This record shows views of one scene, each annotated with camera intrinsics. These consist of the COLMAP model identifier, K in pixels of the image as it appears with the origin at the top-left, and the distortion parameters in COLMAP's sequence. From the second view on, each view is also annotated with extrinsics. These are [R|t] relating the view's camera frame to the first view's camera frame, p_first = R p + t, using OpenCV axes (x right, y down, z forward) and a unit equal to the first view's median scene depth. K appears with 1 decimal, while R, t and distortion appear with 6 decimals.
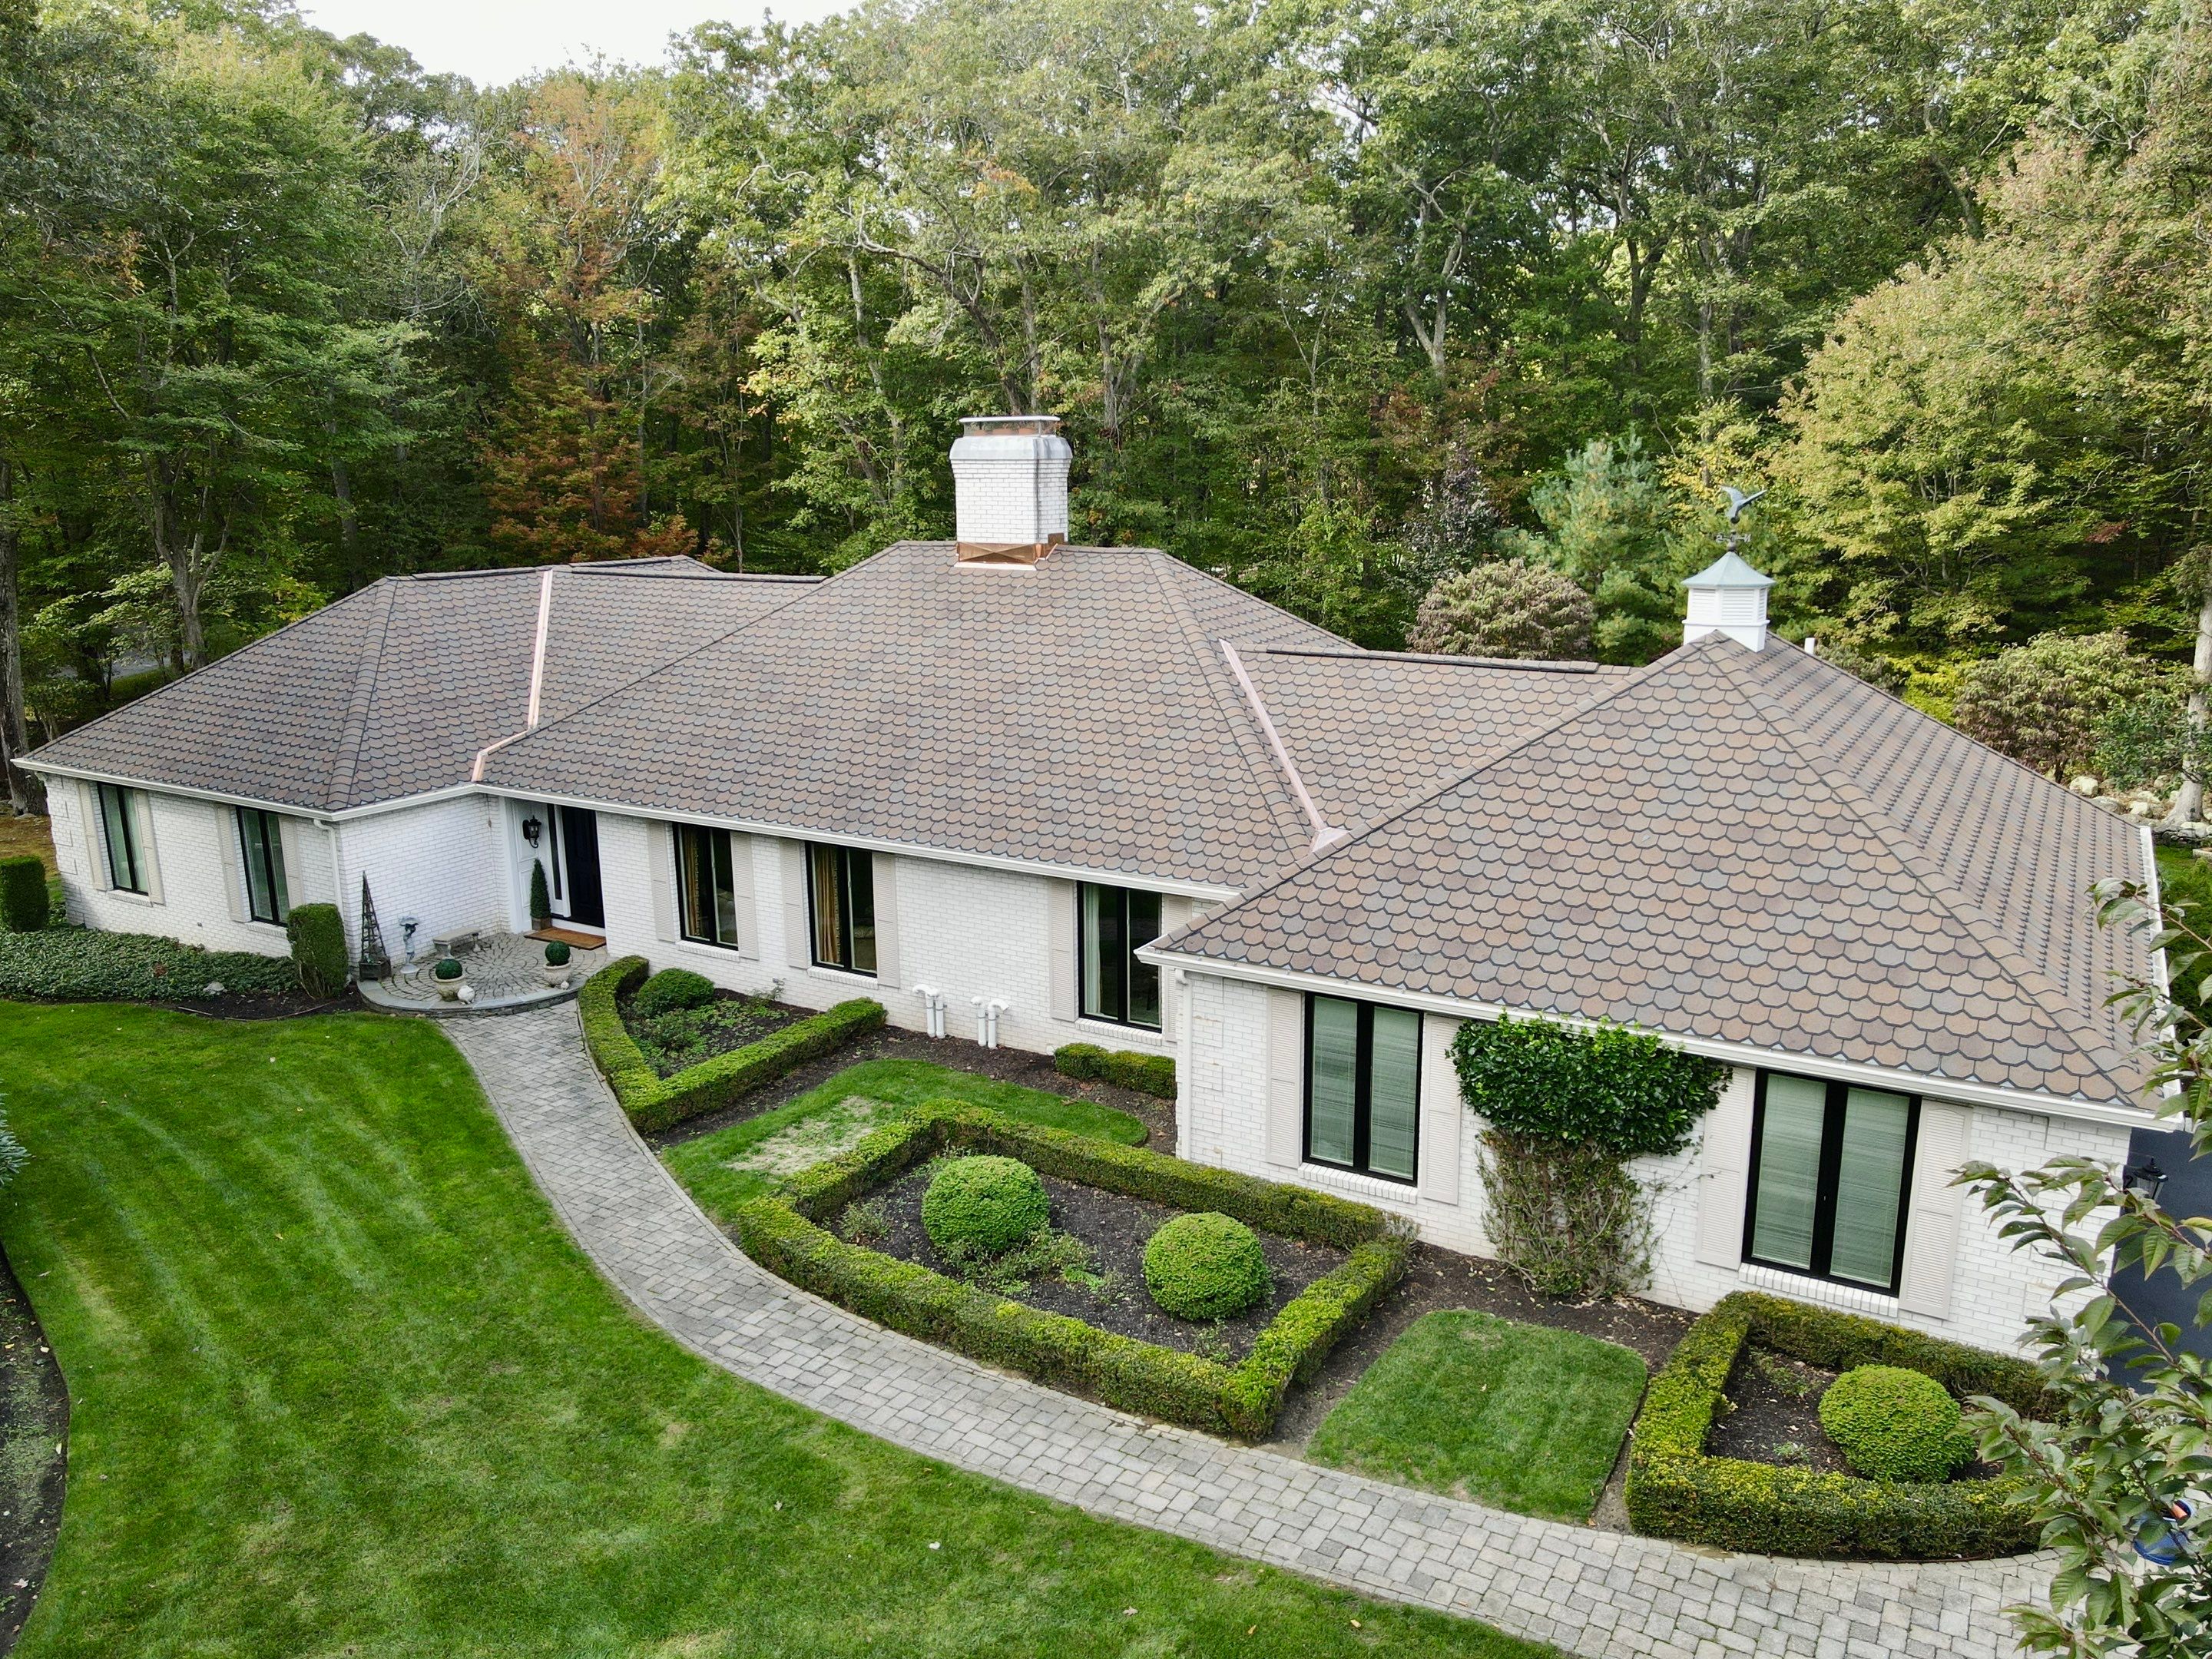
lens RADIAL K [[1624.2, 0, 1121.4], [0, 1624.2, 835.6], [0, 0, 1]] dist [-0.013444, 0.037947]
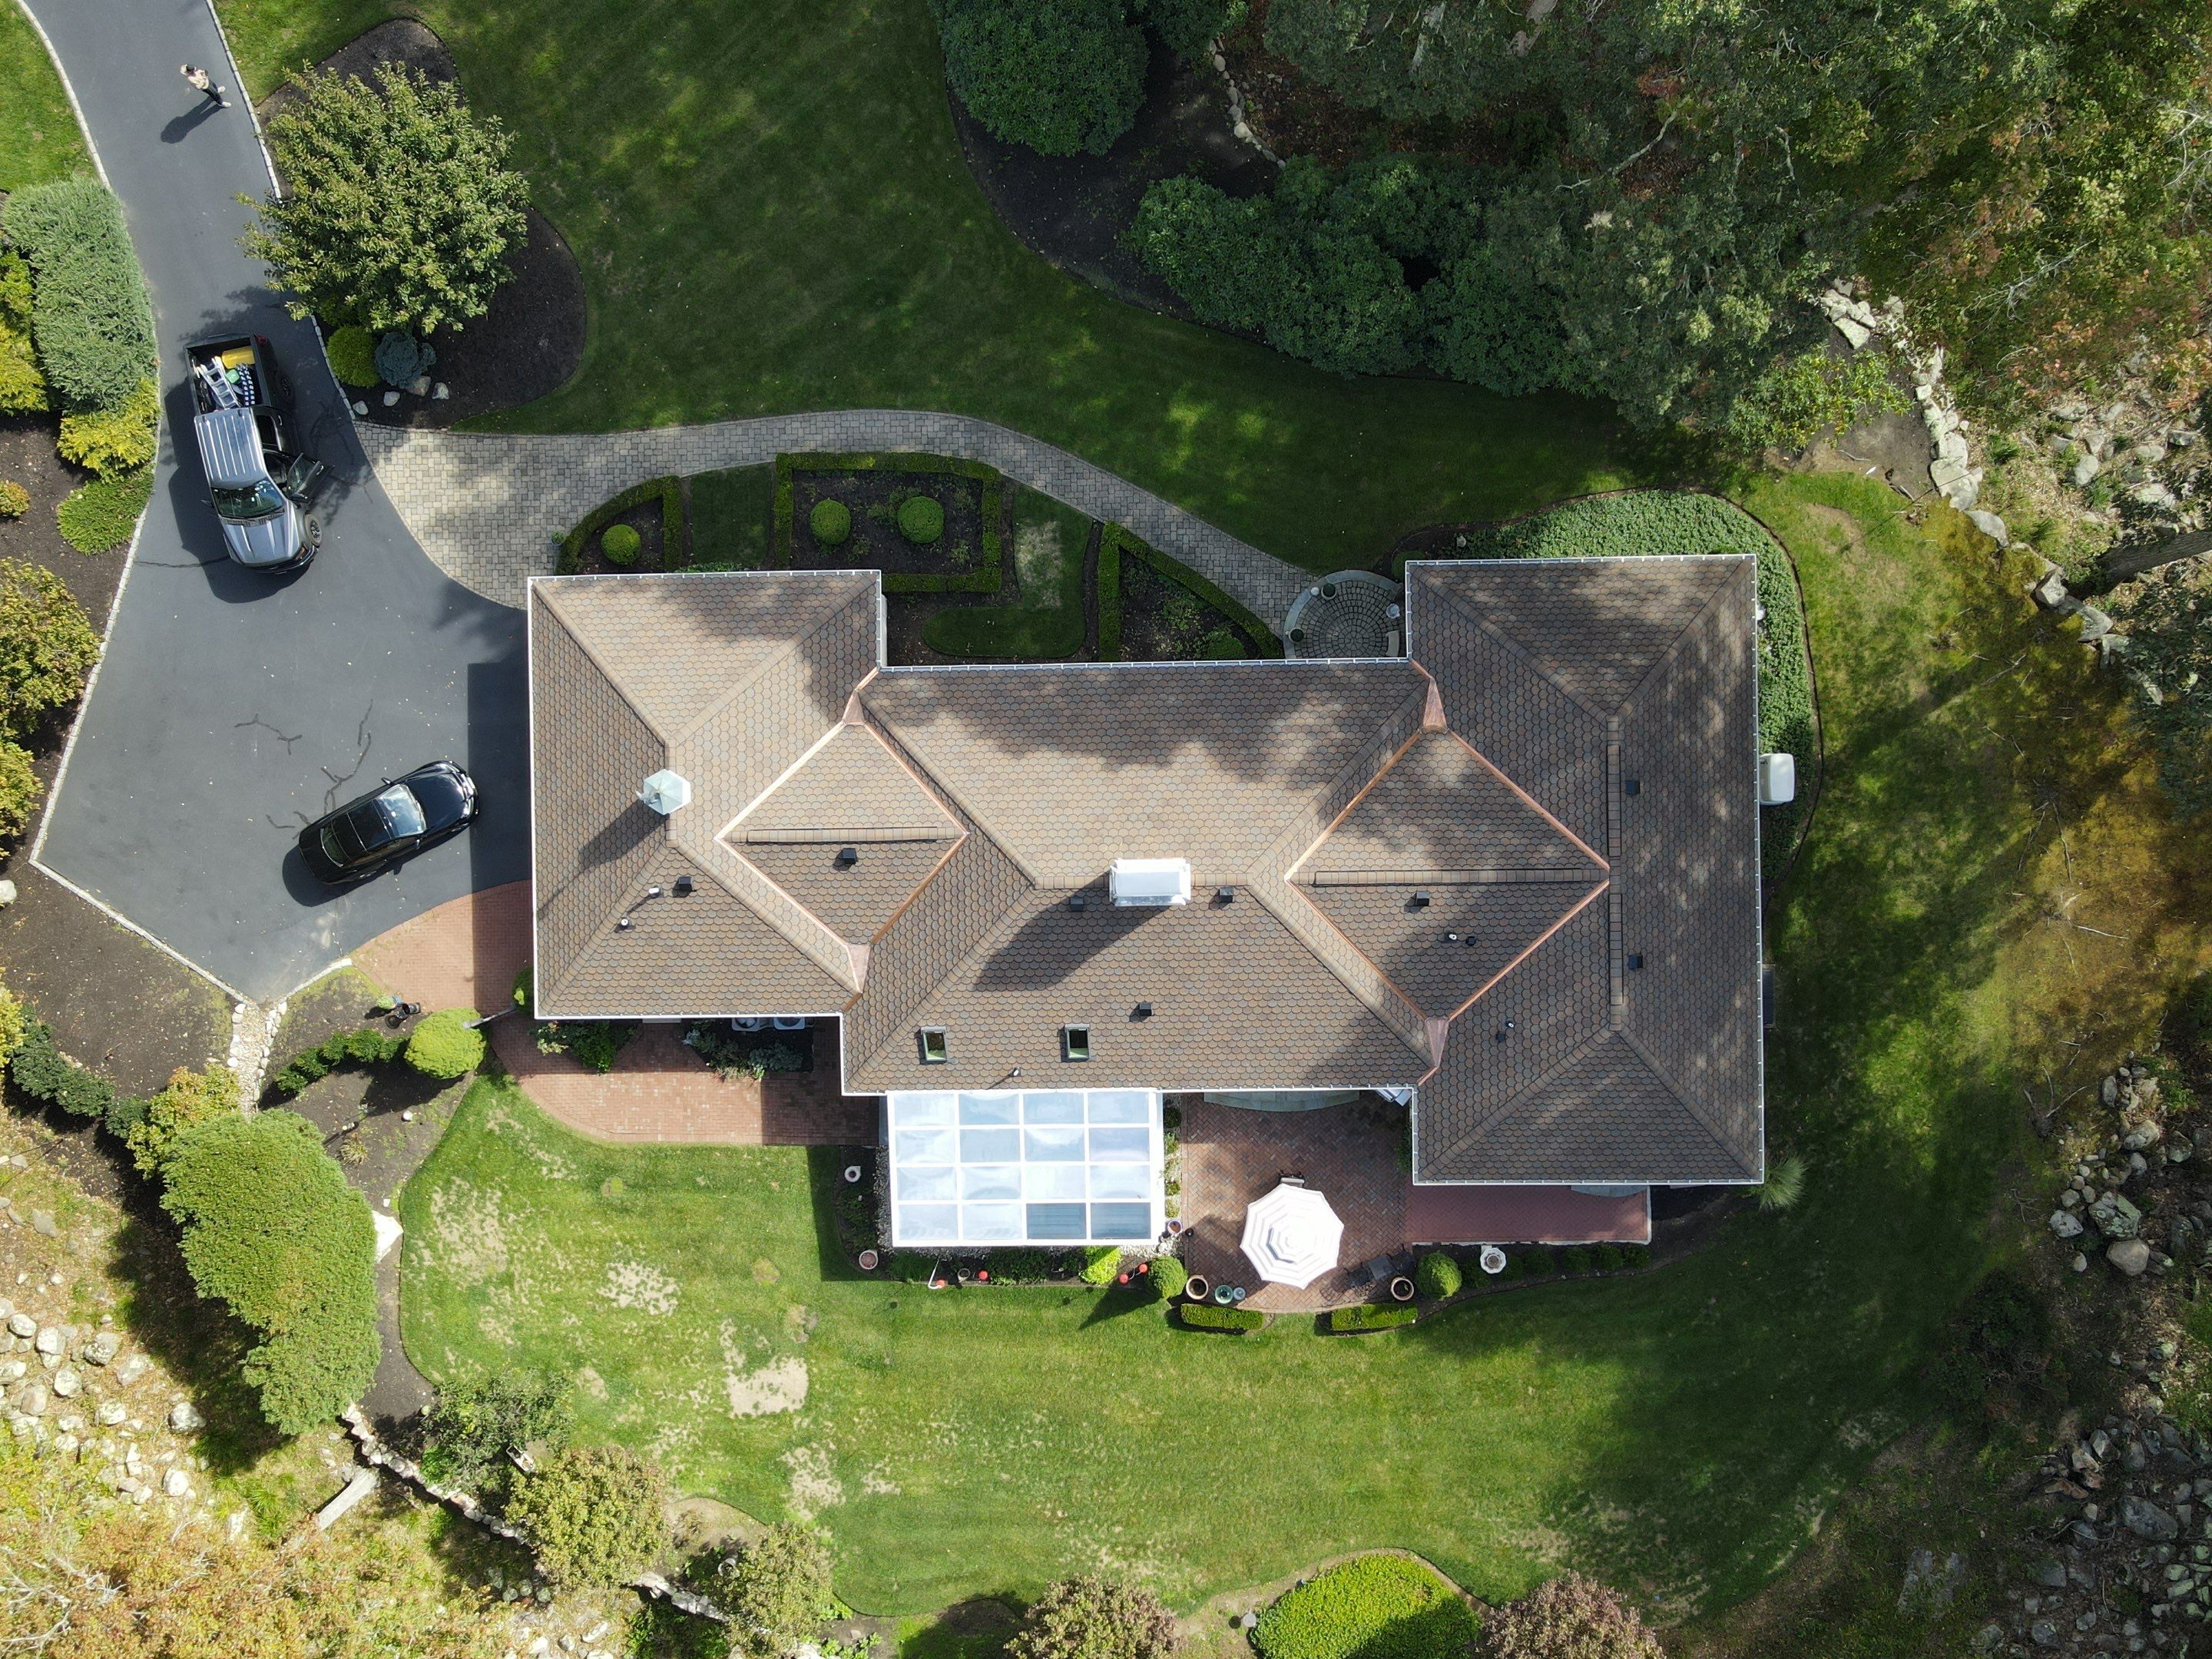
lens RADIAL K [[1624.2, 0, 1121.4], [0, 1624.2, 835.6], [0, 0, 1]] dist [-0.013444, 0.037947]
pose [[-0.854535, 0.517802, 0.040626, -0.176328], [-0.088827, -0.222761, 0.970818, -2.179673], [0.511742, 0.825989, 0.236352, 0.817789]]
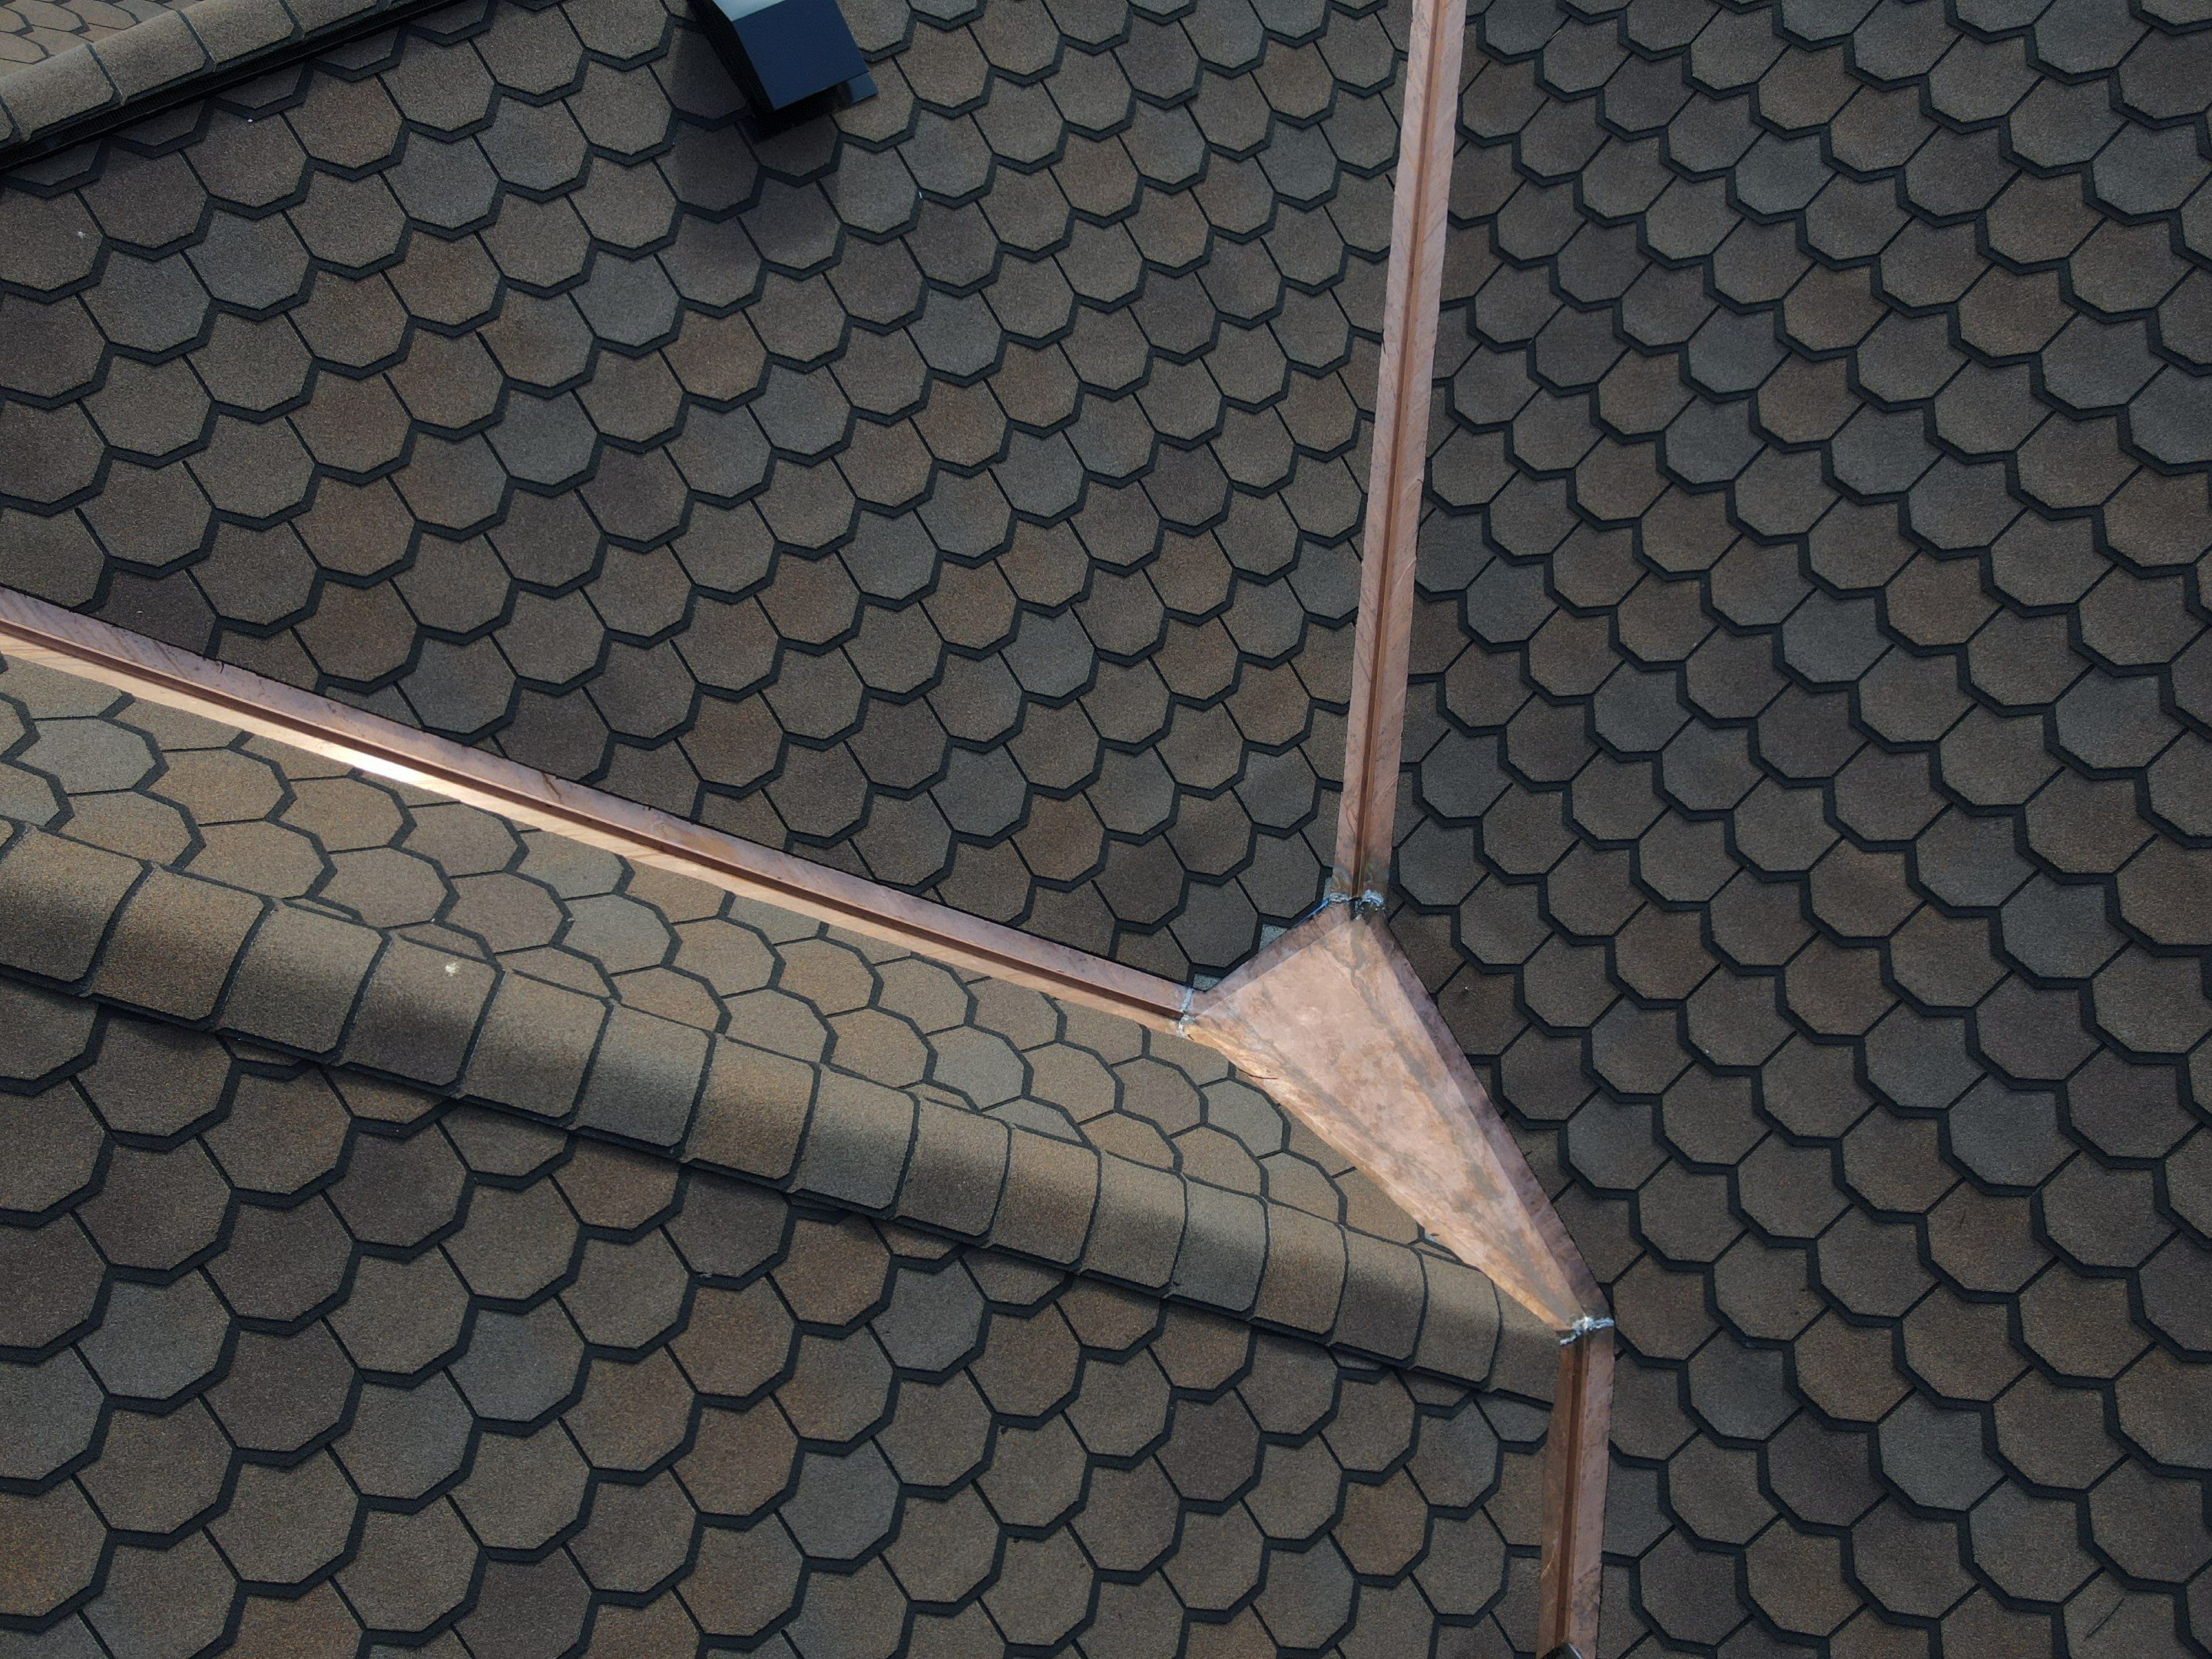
lens RADIAL K [[1635.0, 0, 1120.9], [0, 1635.0, 829.6], [0, 0, 1]] dist [-0.008160, 0.046034]
pose [[-0.375997, 0.781665, -0.497620, 0.398762], [-0.217313, 0.447664, 0.867394, -0.286633], [0.900778, 0.434277, 0.001546, 1.242868]]
